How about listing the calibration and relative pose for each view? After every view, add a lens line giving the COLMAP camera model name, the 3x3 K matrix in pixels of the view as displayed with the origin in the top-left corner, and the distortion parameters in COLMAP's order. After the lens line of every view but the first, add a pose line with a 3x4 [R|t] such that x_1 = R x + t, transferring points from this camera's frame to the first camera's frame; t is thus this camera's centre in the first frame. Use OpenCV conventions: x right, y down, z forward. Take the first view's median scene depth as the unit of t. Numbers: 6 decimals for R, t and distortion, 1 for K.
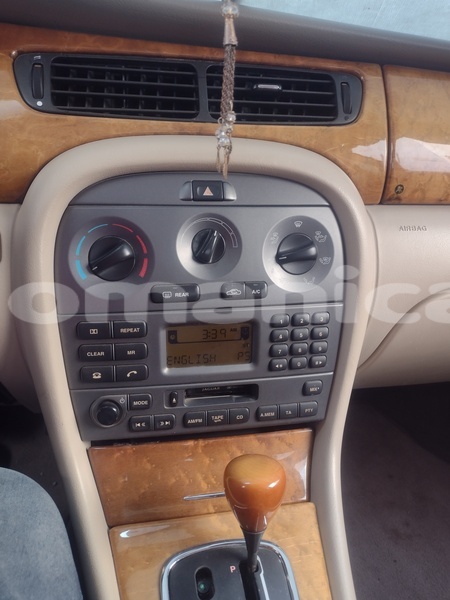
lens RADIAL K [[470.4, 0, 225.0], [0, 470.4, 300.0], [0, 0, 1]] dist [-0.003840, -0.003690]
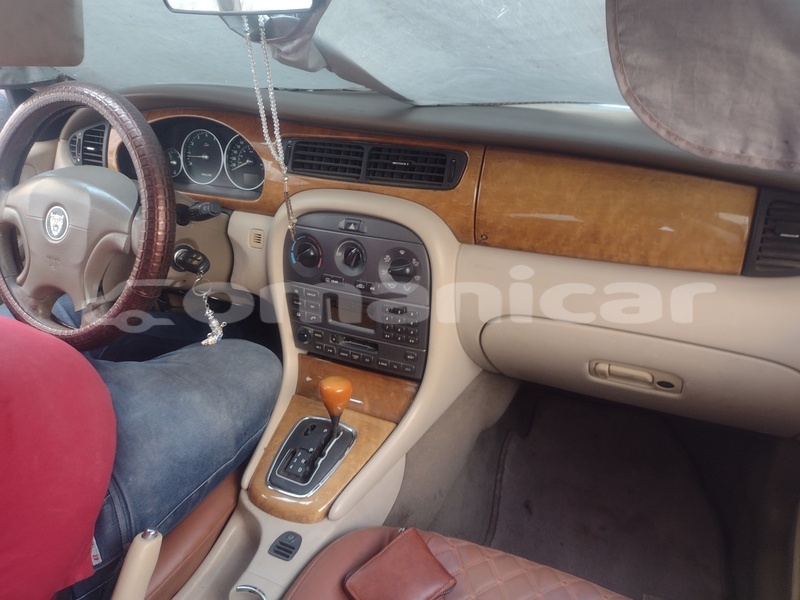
lens RADIAL K [[627.2, 0, 400.0], [0, 627.2, 300.0], [0, 0, 1]] dist [-0.003840, -0.003690]
pose [[0.790749, 0.222739, -0.570178, 1.352199], [-0.143343, 0.972929, 0.181279, -0.375992], [0.595121, -0.061615, 0.801271, -0.688628]]
